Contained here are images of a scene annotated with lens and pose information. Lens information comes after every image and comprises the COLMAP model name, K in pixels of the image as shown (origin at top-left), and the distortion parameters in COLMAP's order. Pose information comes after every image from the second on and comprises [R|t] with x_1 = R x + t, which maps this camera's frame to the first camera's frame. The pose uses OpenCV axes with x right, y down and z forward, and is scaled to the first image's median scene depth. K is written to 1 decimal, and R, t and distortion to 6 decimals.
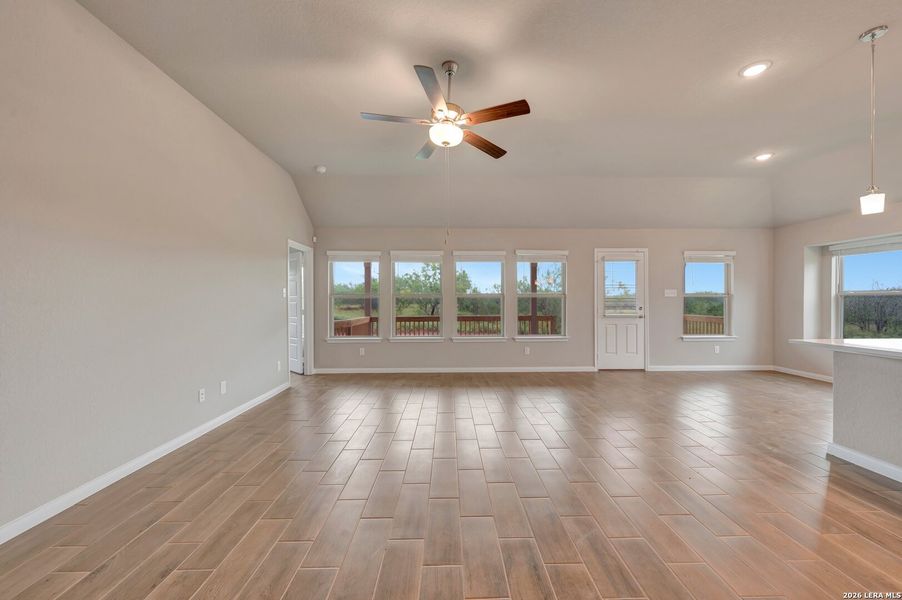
lens RADIAL K [[357.1, 0, 455.0], [0, 357.1, 300.6], [0, 0, 1]] dist [-0.000658, -0.000261]
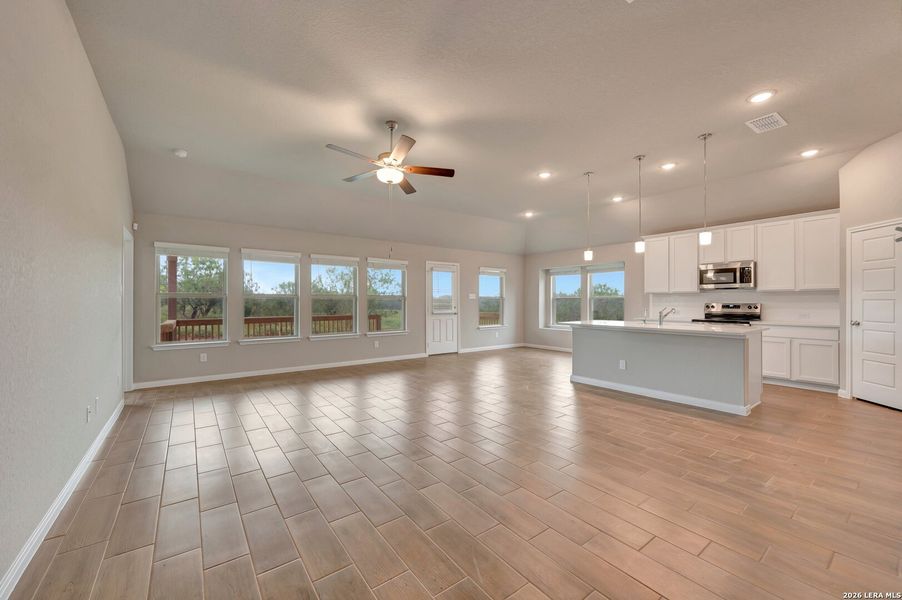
lens RADIAL K [[357.1, 0, 449.5], [0, 357.1, 300.7], [0, 0, 1]] dist [-0.000658, -0.000261]
pose [[0.815215, 0.003746, 0.579147, -0.282159], [-0.002782, 0.999993, -0.002553, 0.000137], [-0.579152, 0.000470, 0.815219, -0.093227]]
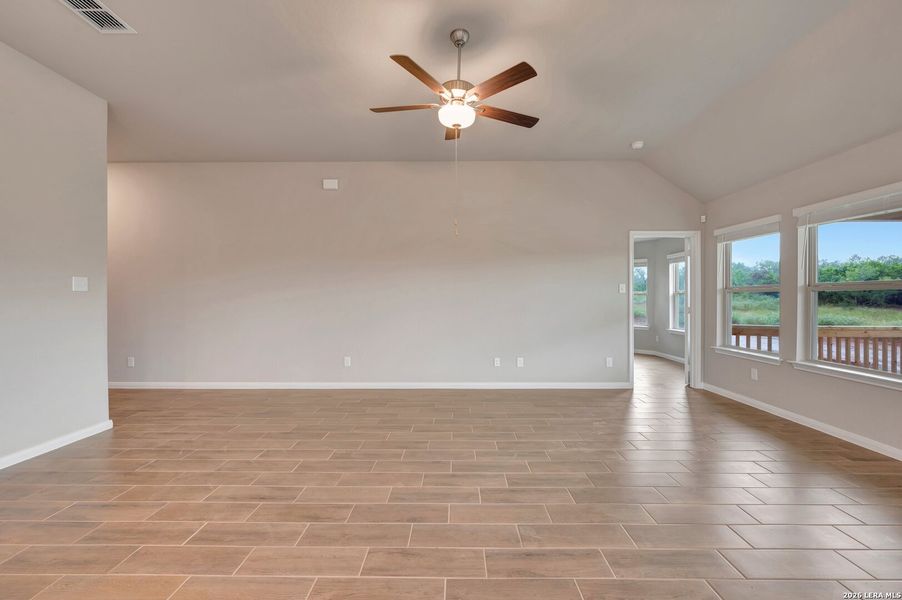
lens RADIAL K [[357.1, 0, 452.2], [0, 357.1, 298.6], [0, 0, 1]] dist [-0.000658, -0.000261]
pose [[-0.025561, 0.001009, -0.999673, 0.415285], [0.002449, 0.999997, 0.000947, 0.002547], [0.999670, -0.002424, -0.025563, 0.471565]]
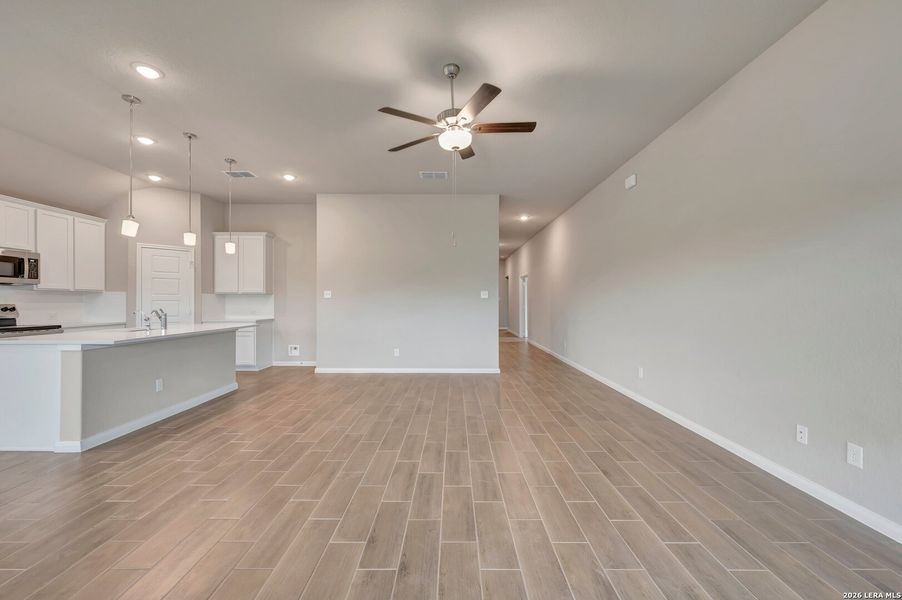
lens RADIAL K [[357.1, 0, 457.7], [0, 357.1, 306.9], [0, 0, 1]] dist [-0.000658, -0.000261]
pose [[-0.999947, 0.001953, 0.010103, -0.024806], [0.002083, 0.999916, 0.012791, 0.001179], [-0.010077, 0.012811, -0.999867, 0.949996]]
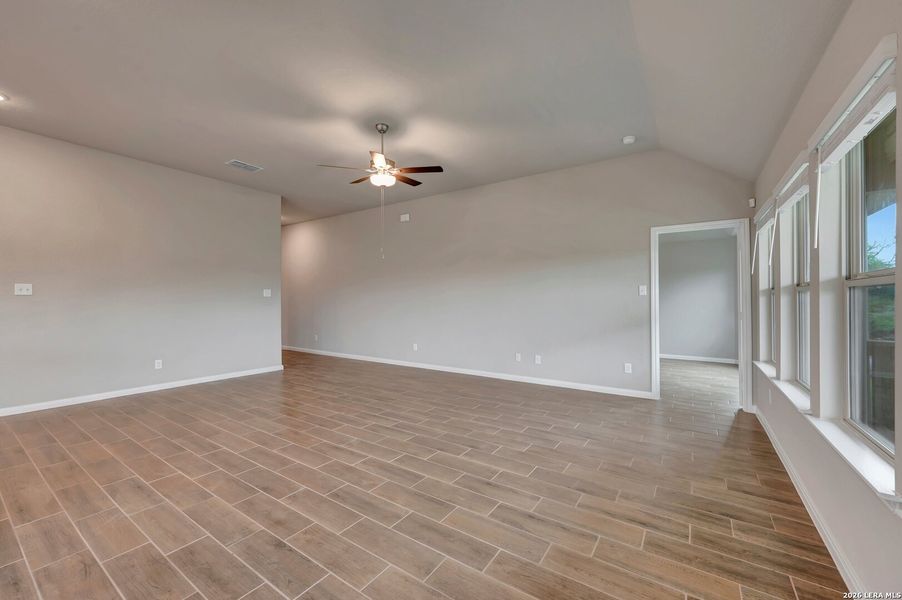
lens RADIAL K [[357.1, 0, 454.0], [0, 357.1, 303.1], [0, 0, 1]] dist [-0.000658, -0.000261]
pose [[-0.571729, 0.007932, -0.820404, 0.443379], [0.002109, 0.999964, 0.008199, 0.001323], [0.820440, 0.002957, -0.571726, 0.941204]]
